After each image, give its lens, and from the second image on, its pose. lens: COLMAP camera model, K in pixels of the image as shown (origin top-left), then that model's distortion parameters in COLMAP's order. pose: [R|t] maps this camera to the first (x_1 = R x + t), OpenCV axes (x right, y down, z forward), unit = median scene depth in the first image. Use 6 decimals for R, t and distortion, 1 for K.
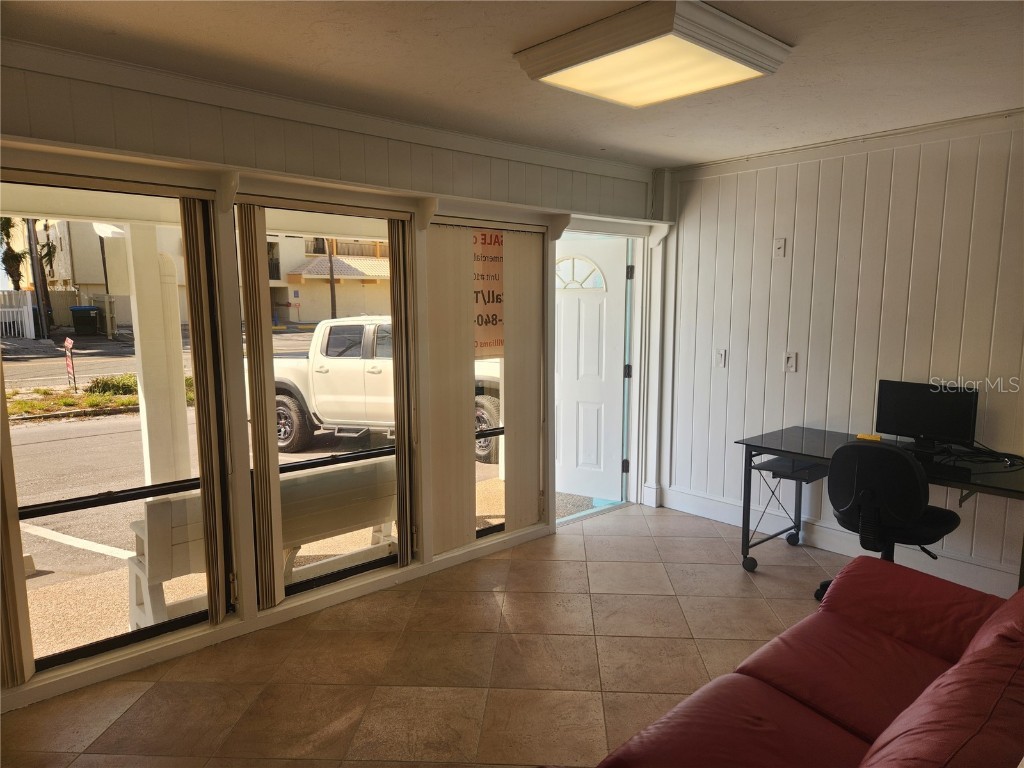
lens RADIAL K [[681.9, 0, 525.0], [0, 681.9, 396.2], [0, 0, 1]] dist [0.080294, -0.062165]
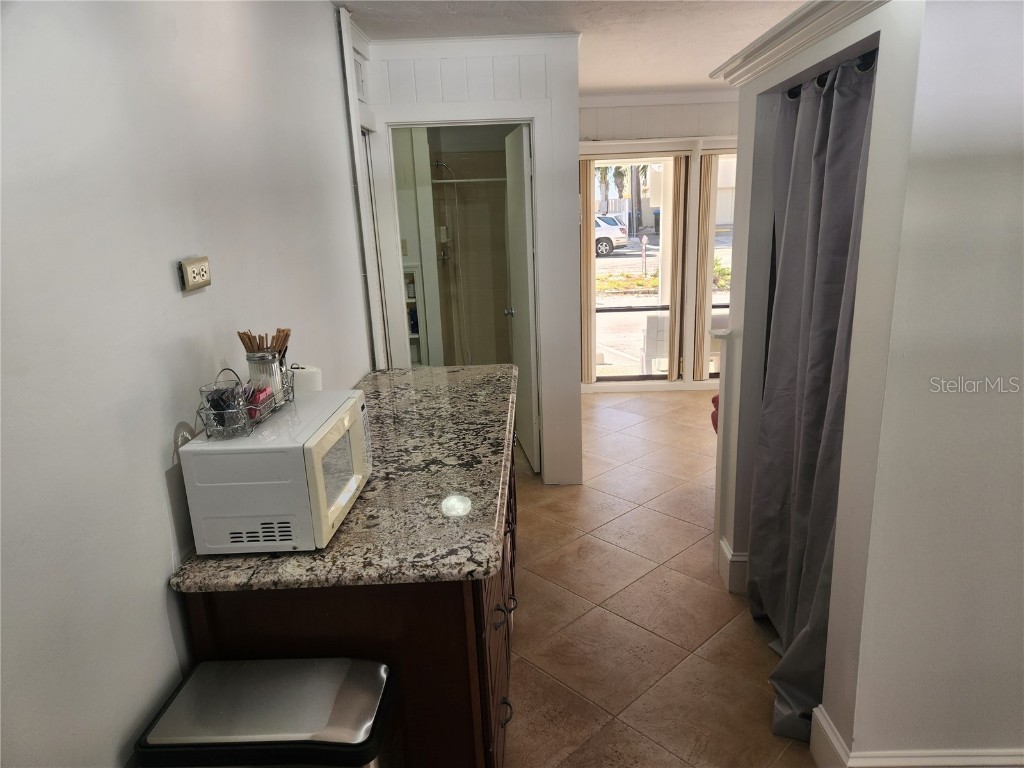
lens RADIAL K [[657.6, 0, 515.5], [0, 657.6, 386.6], [0, 0, 1]] dist [0.000602, -0.001612]
pose [[0.712643, 0.152607, -0.684727, 0.369716], [-0.054543, 0.985151, 0.162797, 0.047449], [0.699403, -0.078669, 0.710385, -0.448919]]
